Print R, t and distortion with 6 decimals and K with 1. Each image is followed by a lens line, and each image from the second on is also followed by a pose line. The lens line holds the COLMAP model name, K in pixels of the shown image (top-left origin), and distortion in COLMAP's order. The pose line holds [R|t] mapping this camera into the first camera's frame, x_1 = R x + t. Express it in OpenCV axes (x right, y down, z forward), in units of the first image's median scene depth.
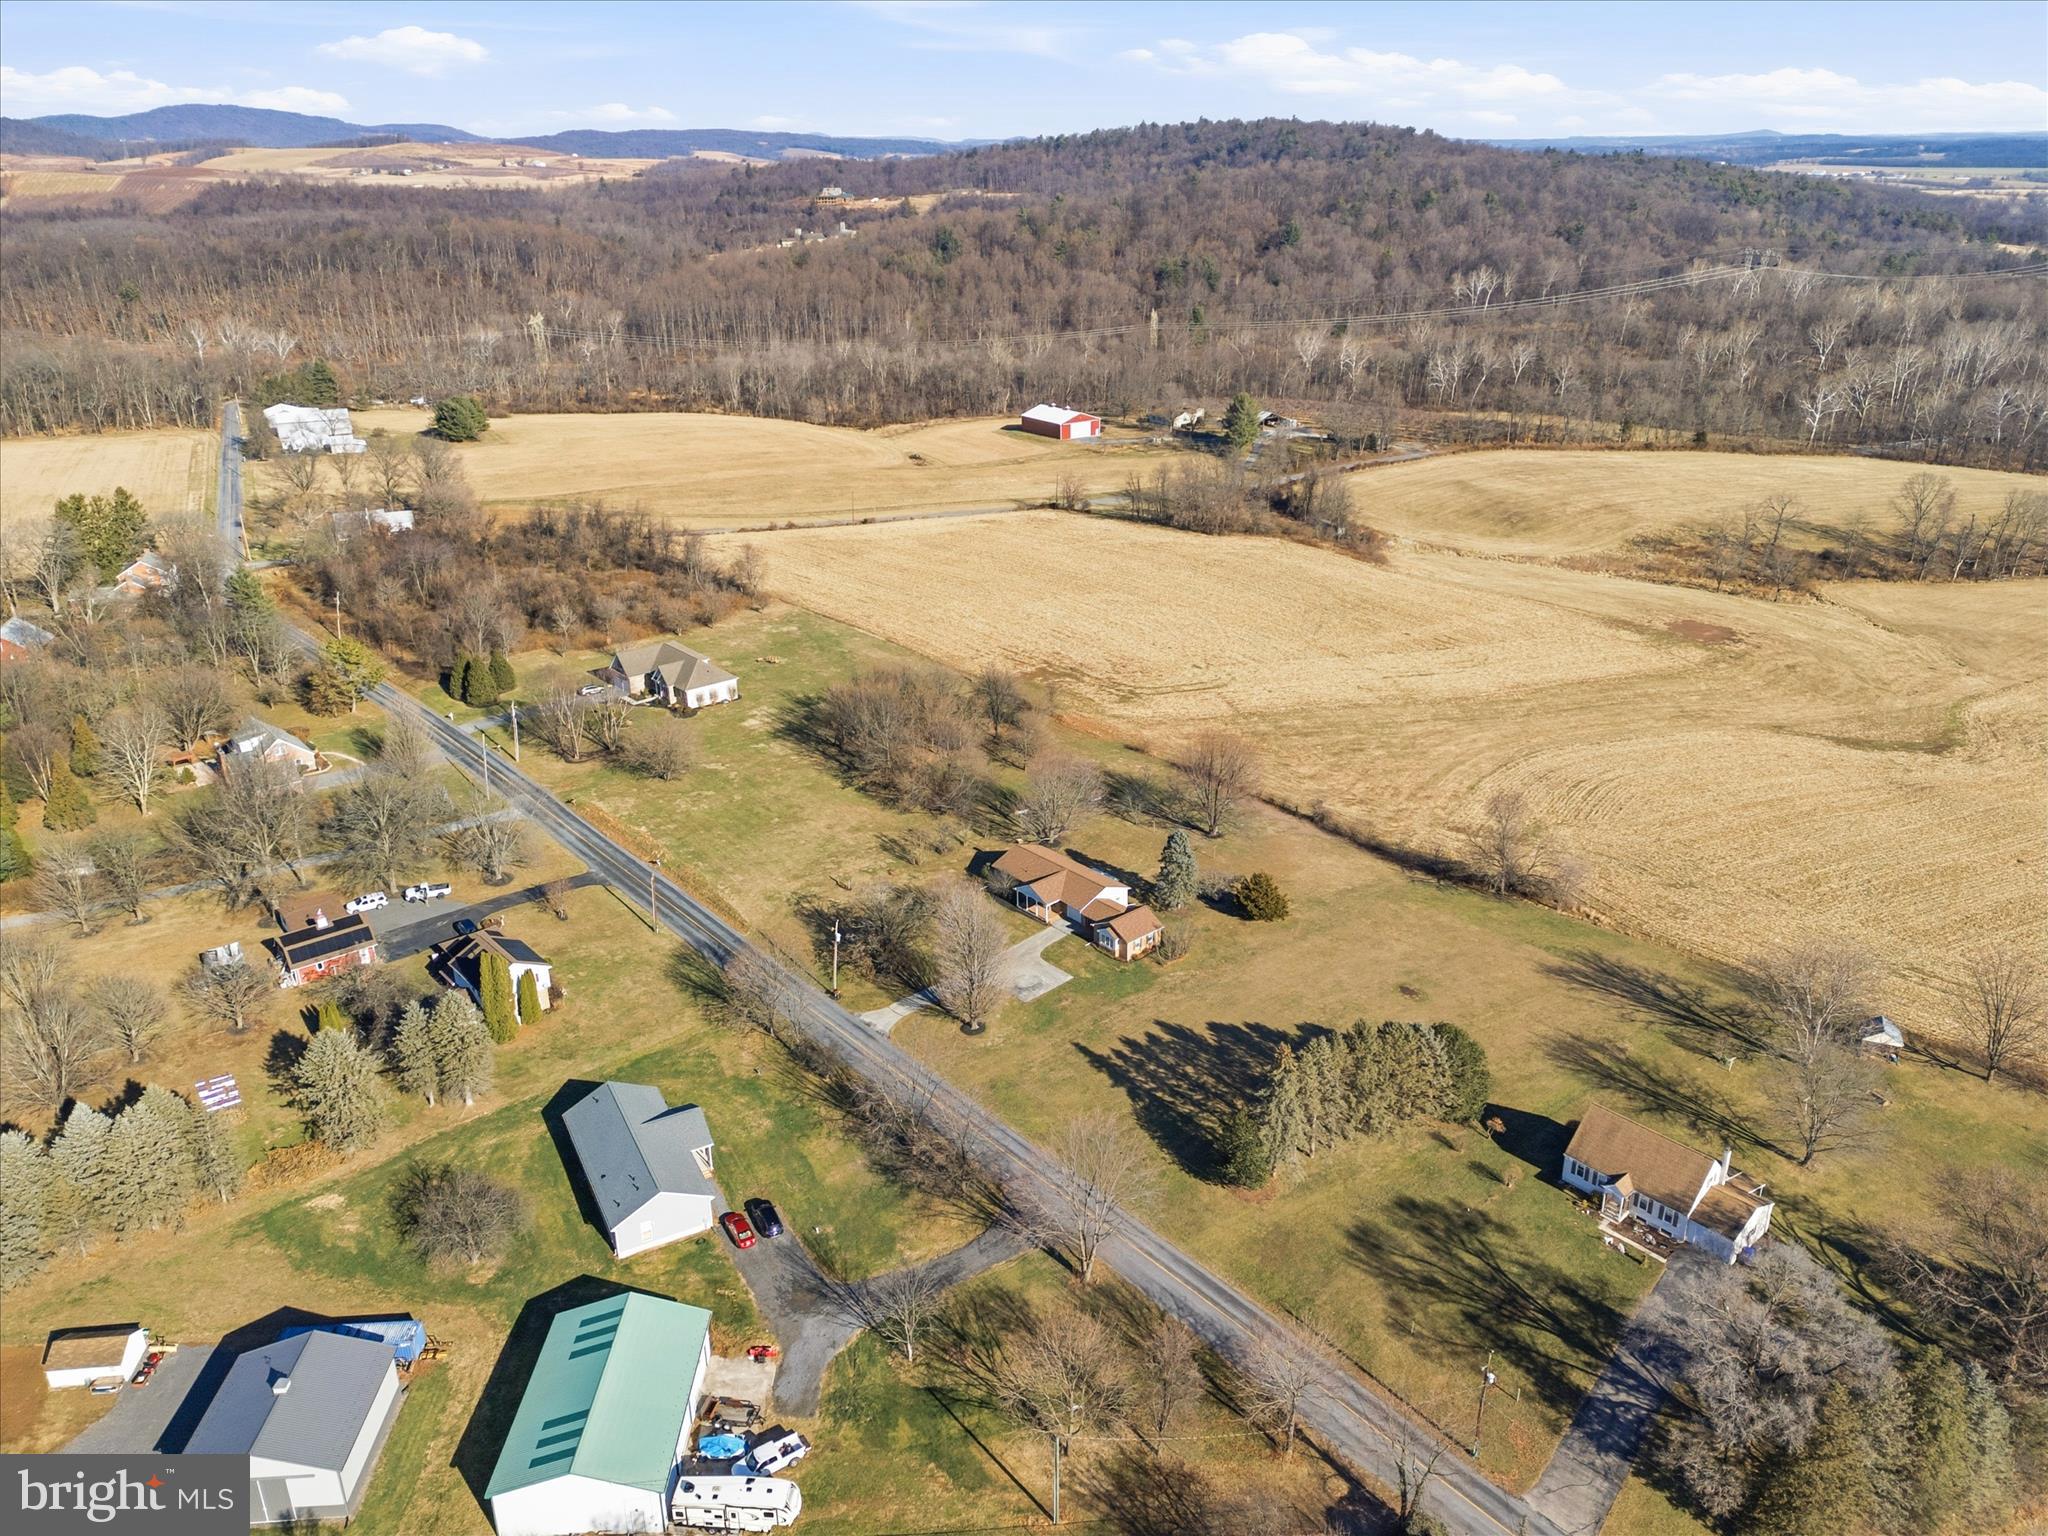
lens RADIAL K [[1497.5, 0, 1045.0], [0, 1497.5, 752.7], [0, 0, 1]] dist [0.074740, -0.062290]
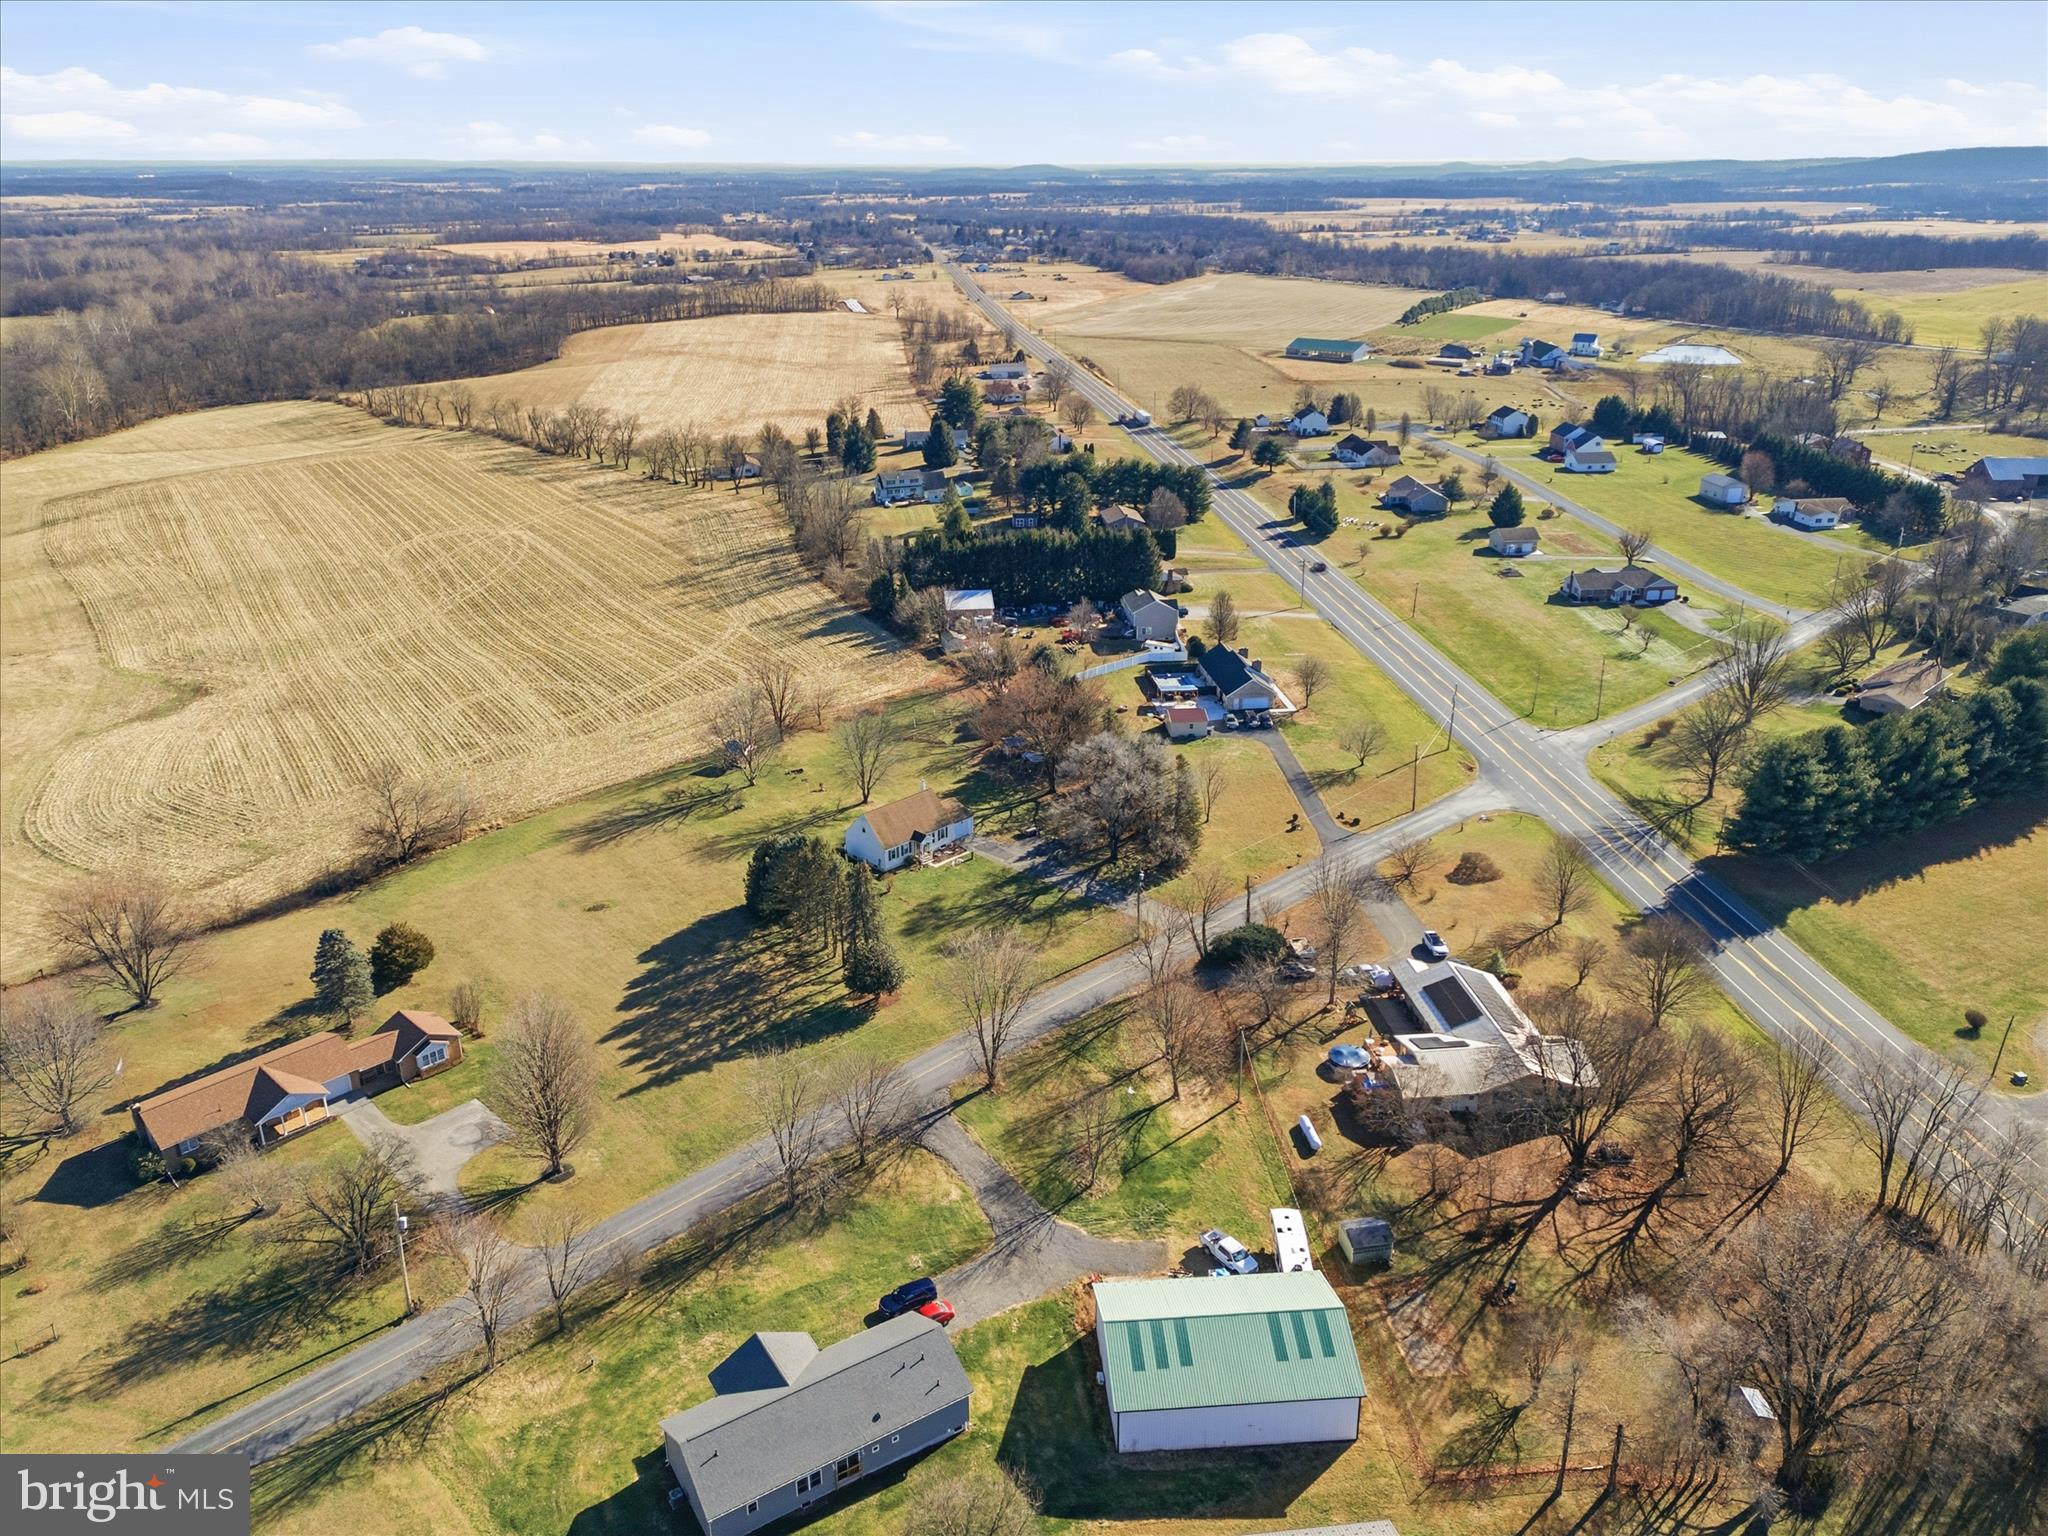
lens RADIAL K [[1497.5, 0, 1014.3], [0, 1497.5, 731.3], [0, 0, 1]] dist [0.074740, -0.062290]
pose [[-0.054884, -0.346802, 0.936331, -0.731909], [0.383597, 0.858459, 0.340444, -0.196730], [-0.921868, 0.377859, 0.085917, 0.626498]]
